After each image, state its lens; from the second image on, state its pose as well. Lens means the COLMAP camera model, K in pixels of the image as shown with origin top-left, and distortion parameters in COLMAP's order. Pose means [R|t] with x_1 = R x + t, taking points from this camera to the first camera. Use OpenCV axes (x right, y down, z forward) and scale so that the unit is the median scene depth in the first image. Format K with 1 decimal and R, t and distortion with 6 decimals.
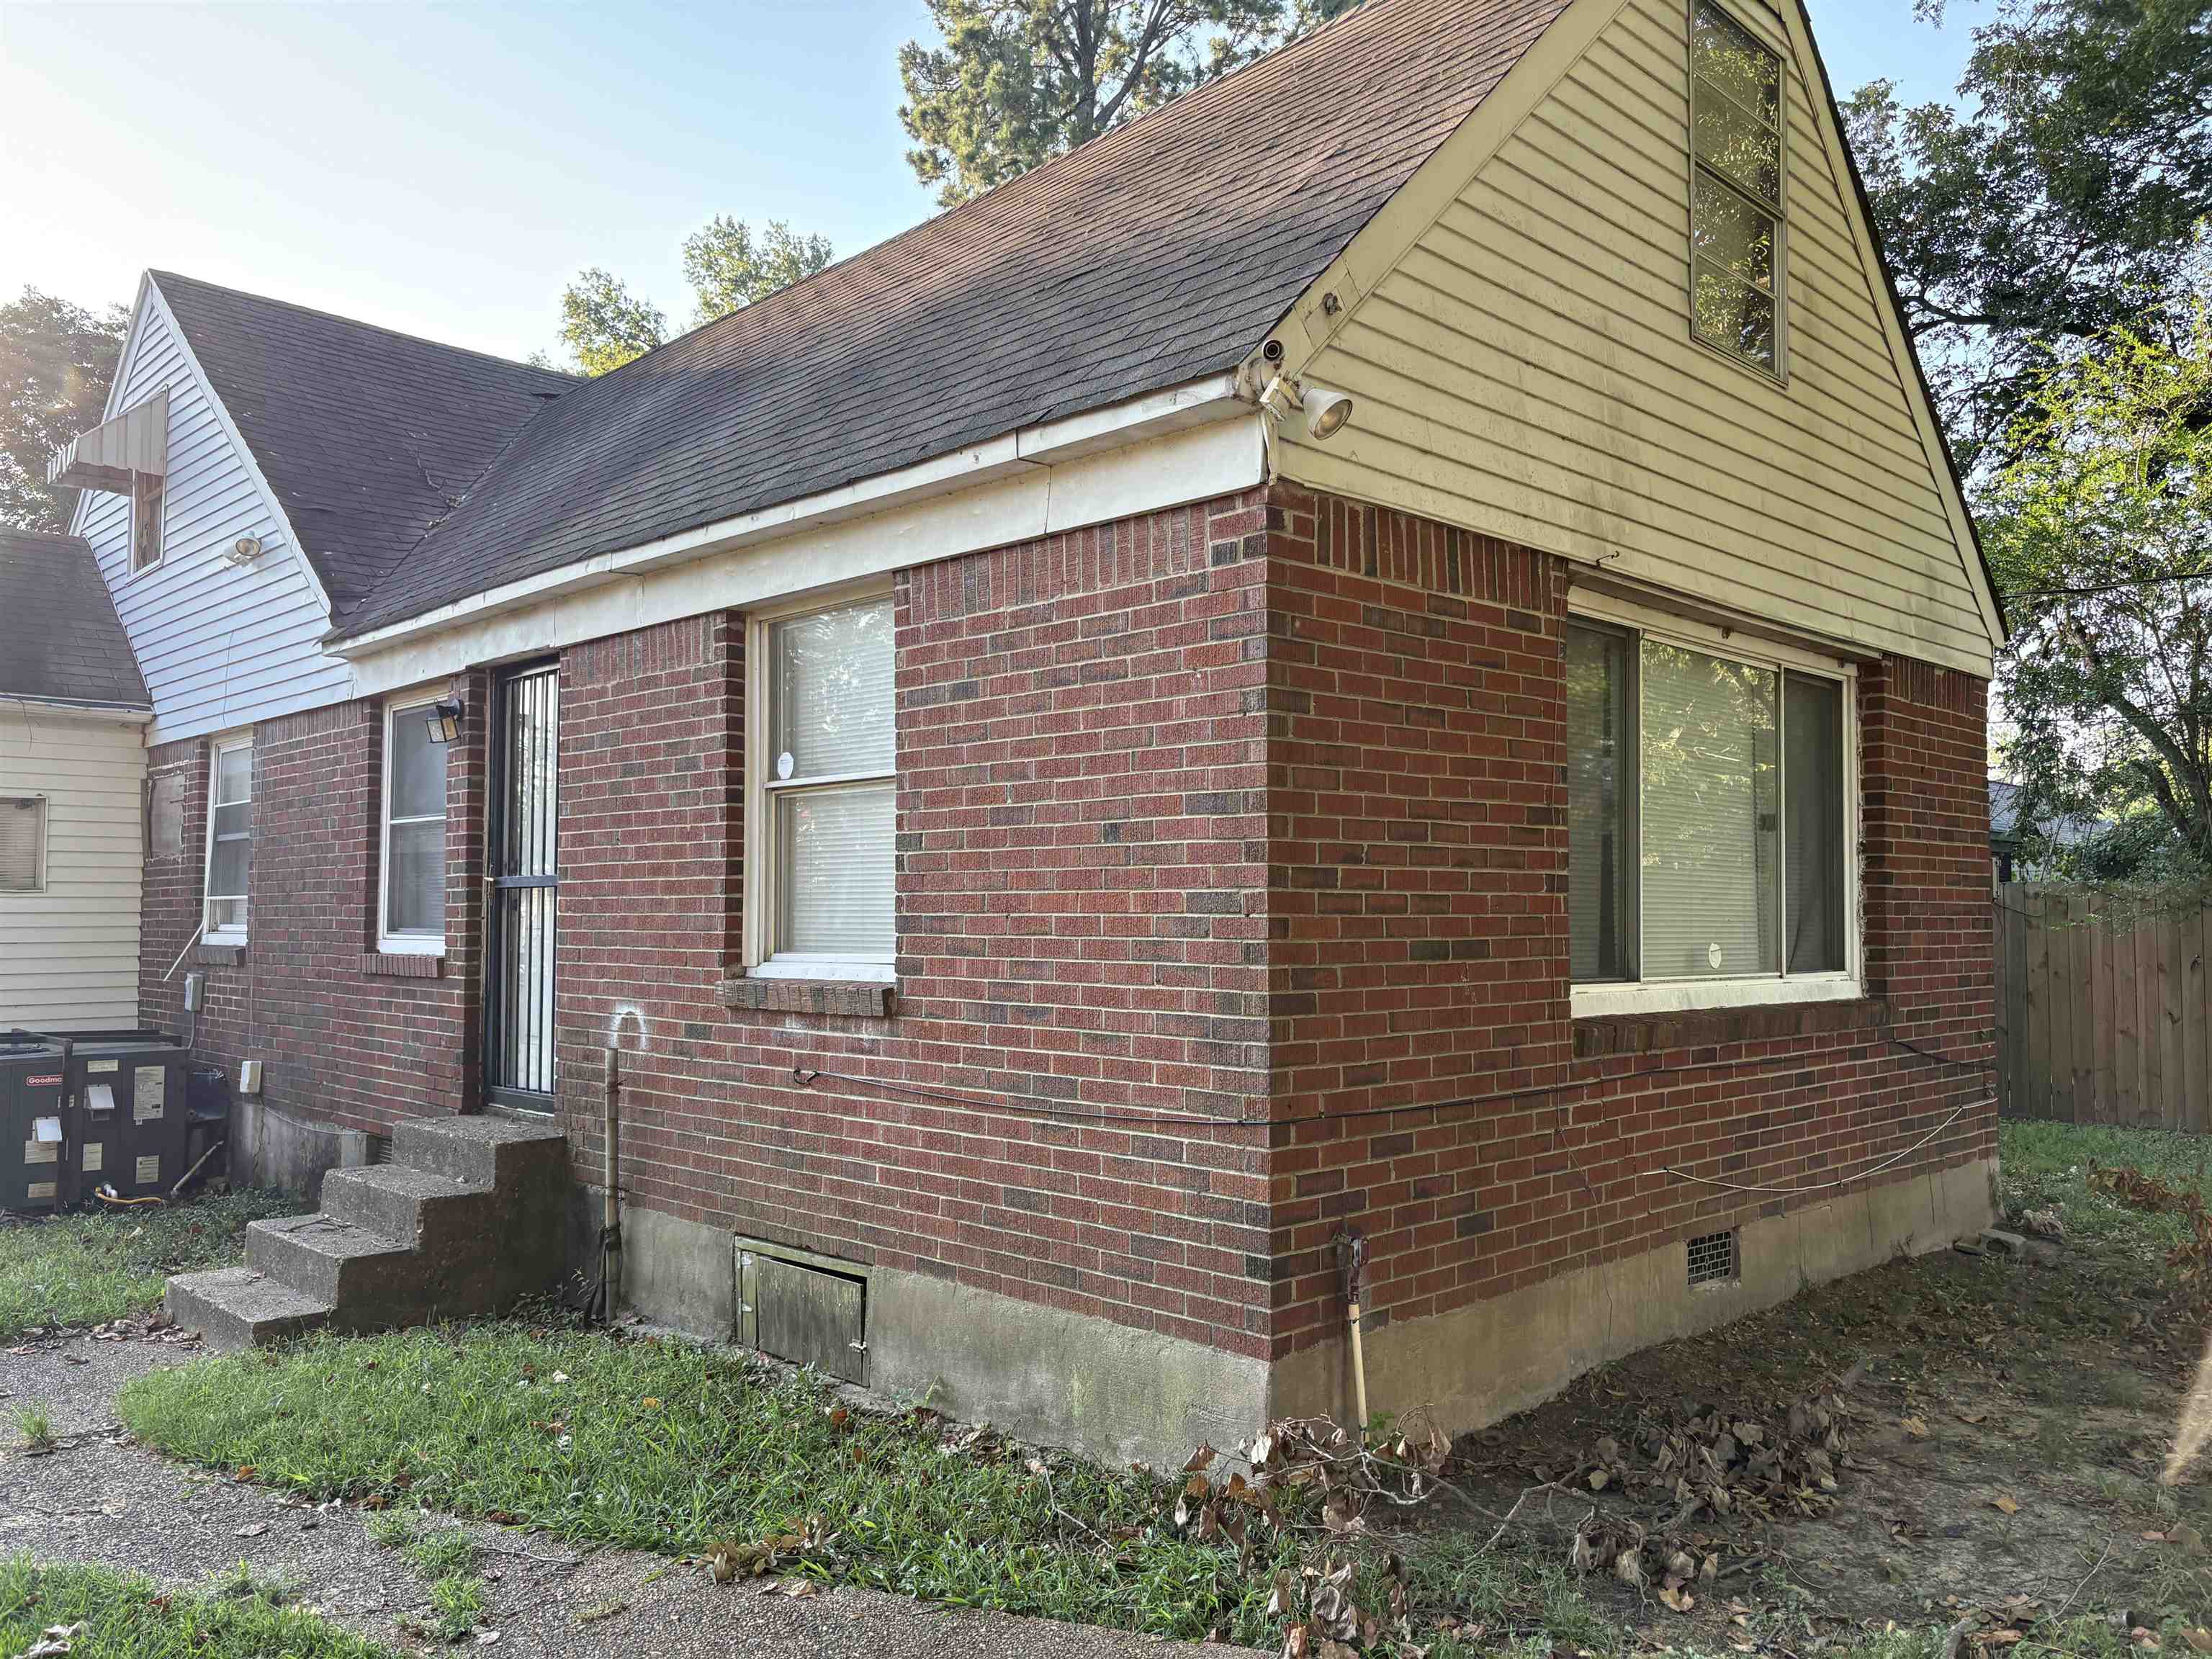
lens RADIAL K [[1691.0, 0, 1105.8], [0, 1691.0, 833.9], [0, 0, 1]] dist [0.008108, -0.000833]
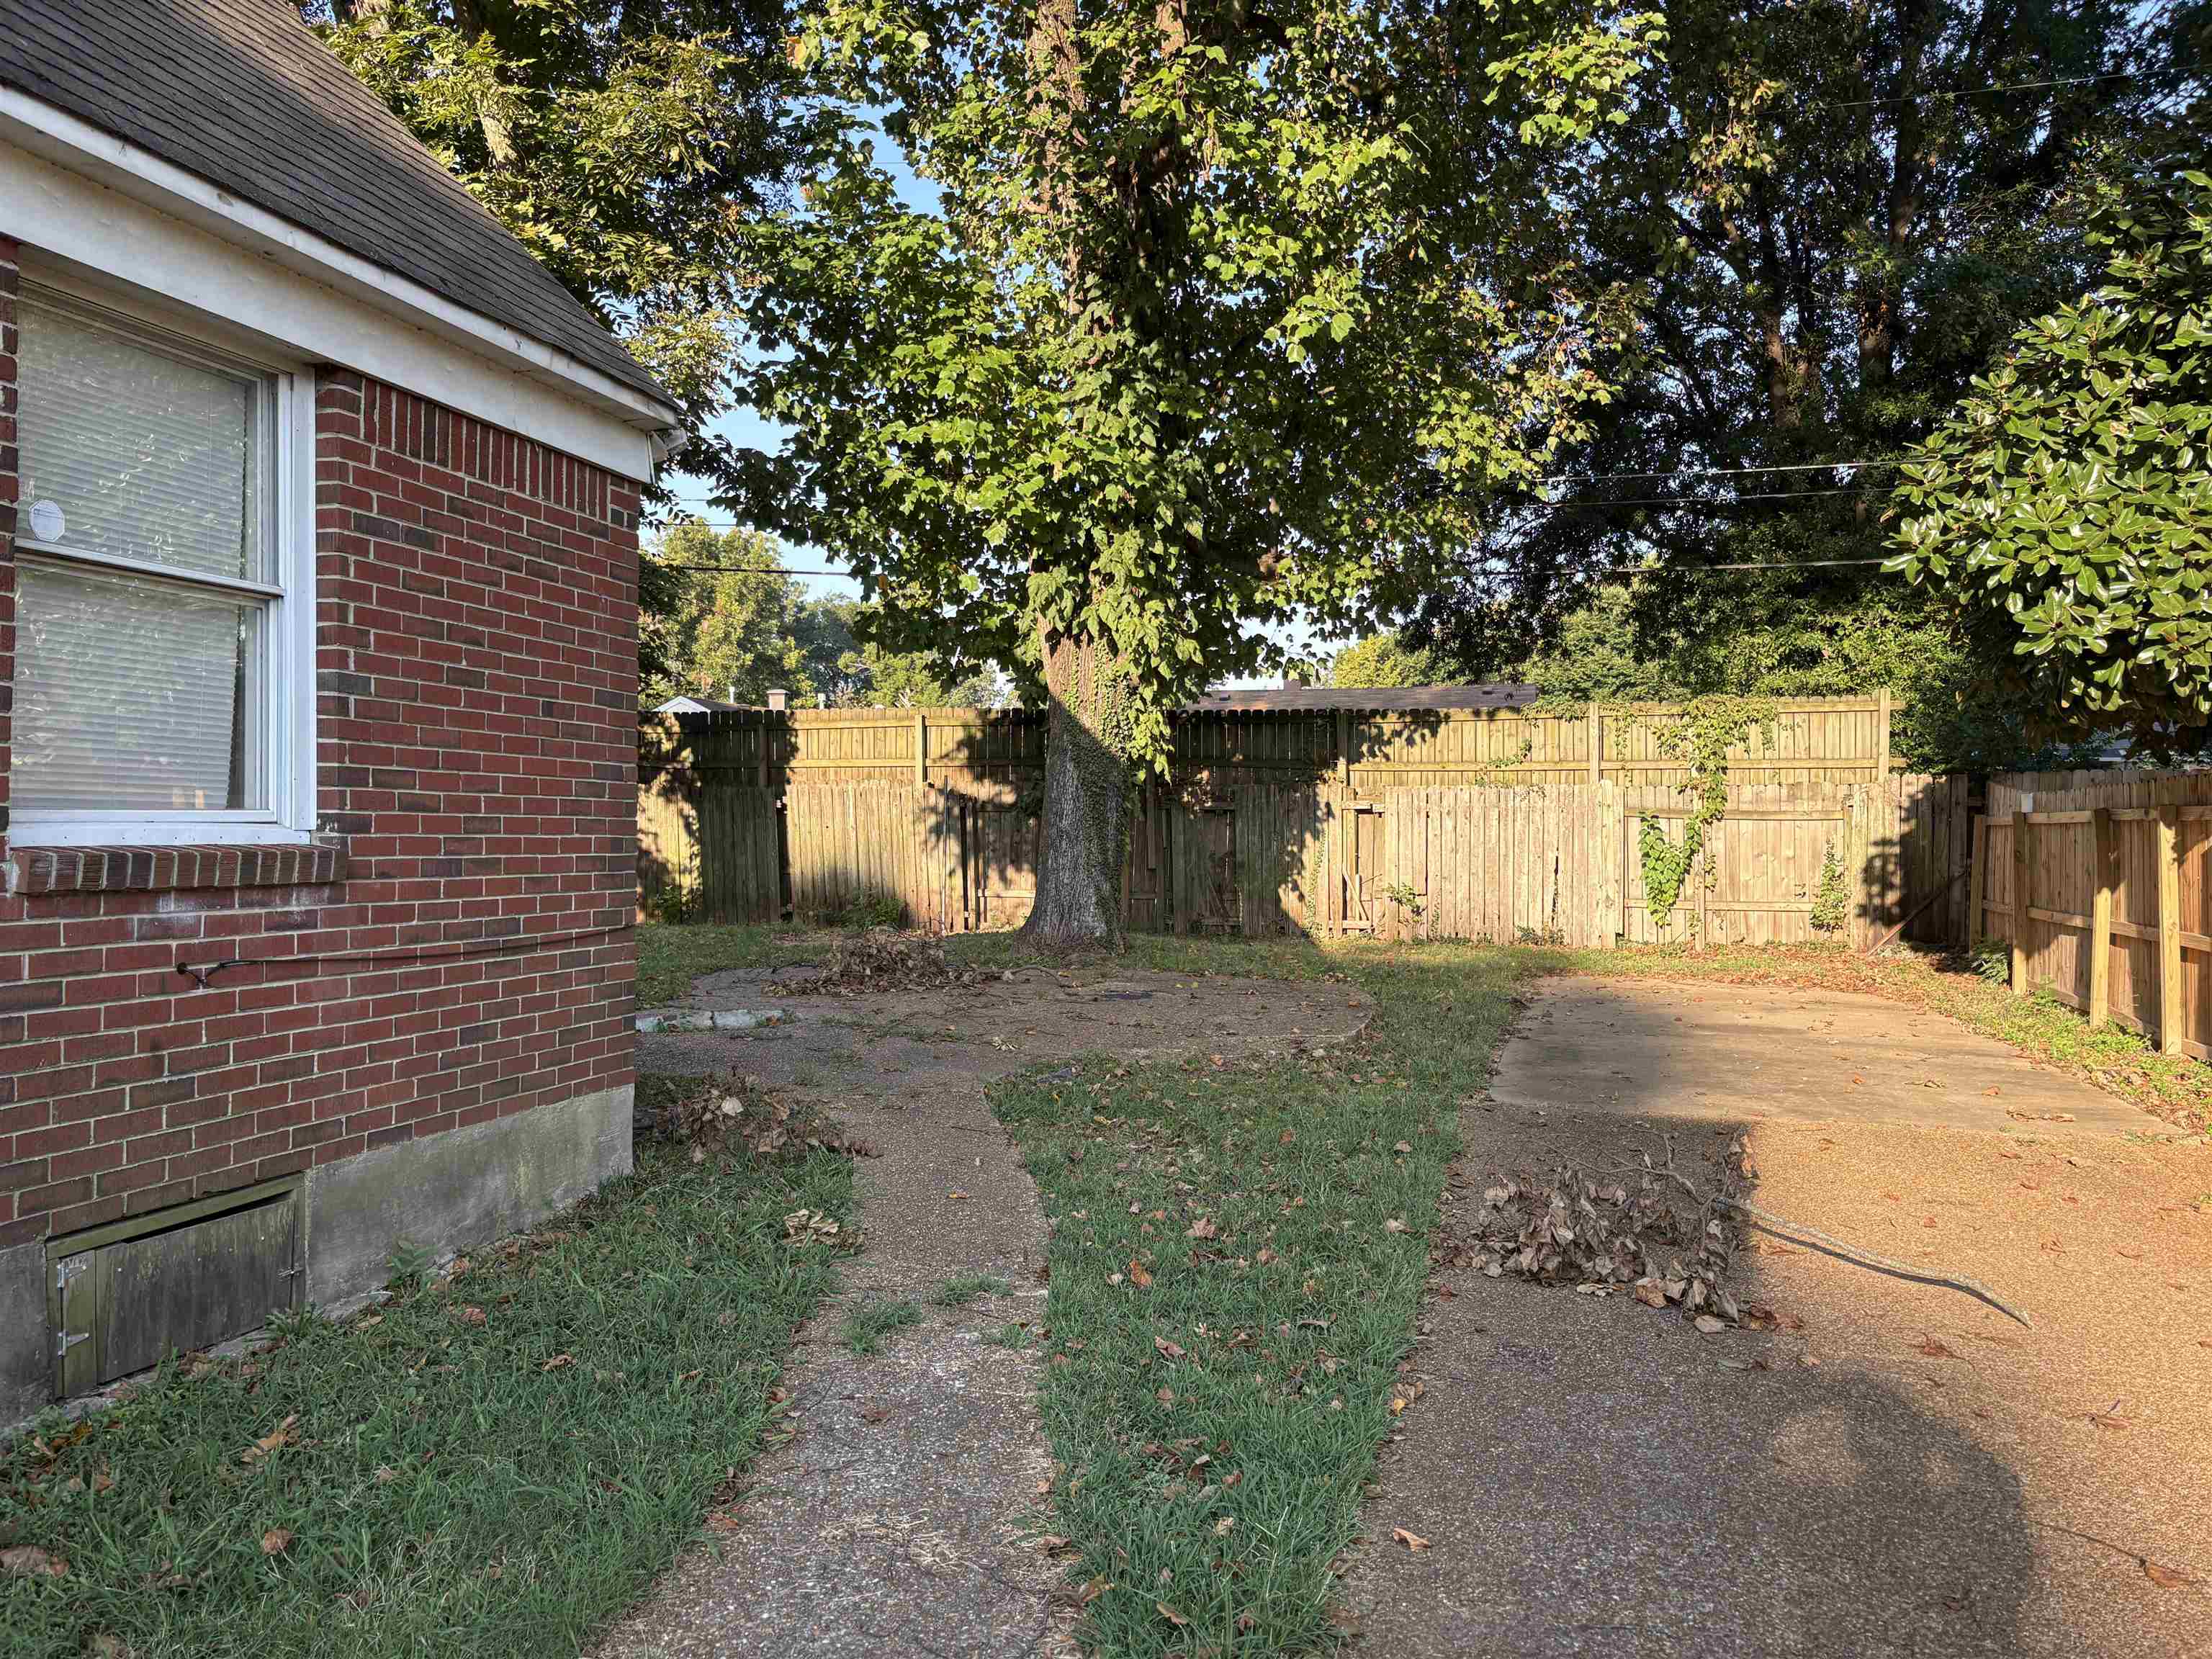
lens RADIAL K [[1691.0, 0, 1105.6], [0, 1691.0, 830.1], [0, 0, 1]] dist [0.008108, -0.000833]
pose [[-0.499178, -0.019494, 0.866280, -1.107599], [-0.072317, 0.997196, -0.019231, 0.070553], [-0.863477, -0.072246, -0.499188, 1.112560]]
